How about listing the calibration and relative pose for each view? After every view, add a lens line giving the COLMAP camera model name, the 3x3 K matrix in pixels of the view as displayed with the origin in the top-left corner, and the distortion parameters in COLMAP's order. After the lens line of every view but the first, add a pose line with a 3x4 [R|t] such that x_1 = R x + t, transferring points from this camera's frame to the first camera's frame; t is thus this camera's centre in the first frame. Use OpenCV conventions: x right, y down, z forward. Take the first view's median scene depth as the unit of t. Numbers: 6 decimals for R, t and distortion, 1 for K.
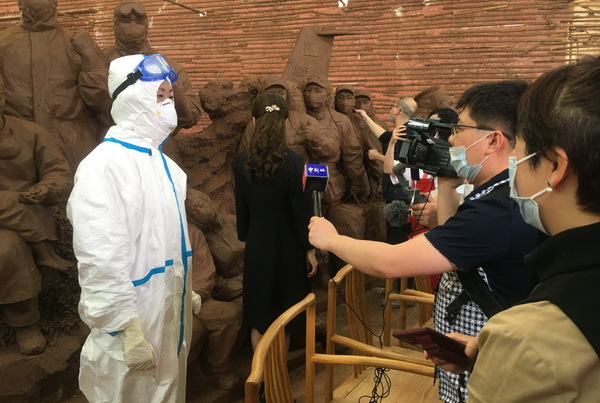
lens RADIAL K [[507.4, 0, 292.9], [0, 507.4, 216.8], [0, 0, 1]] dist [0.043388, -0.057845]
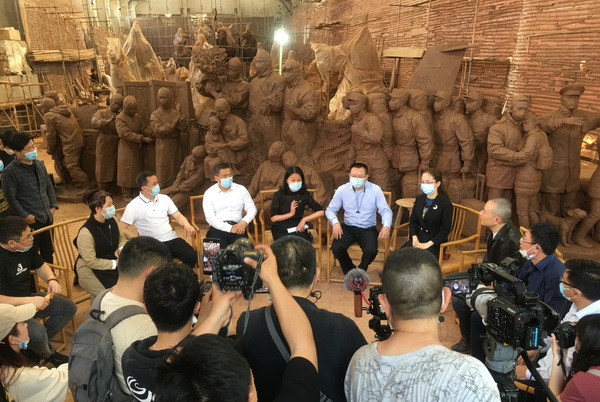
lens RADIAL K [[507.4, 0, 298.3], [0, 507.4, 203.5], [0, 0, 1]] dist [0.043388, -0.057845]
pose [[0.507144, 0.222005, -0.832778, 1.618521], [-0.125364, 0.974980, 0.183569, -0.232645], [0.852695, 0.011305, 0.522287, -0.090553]]
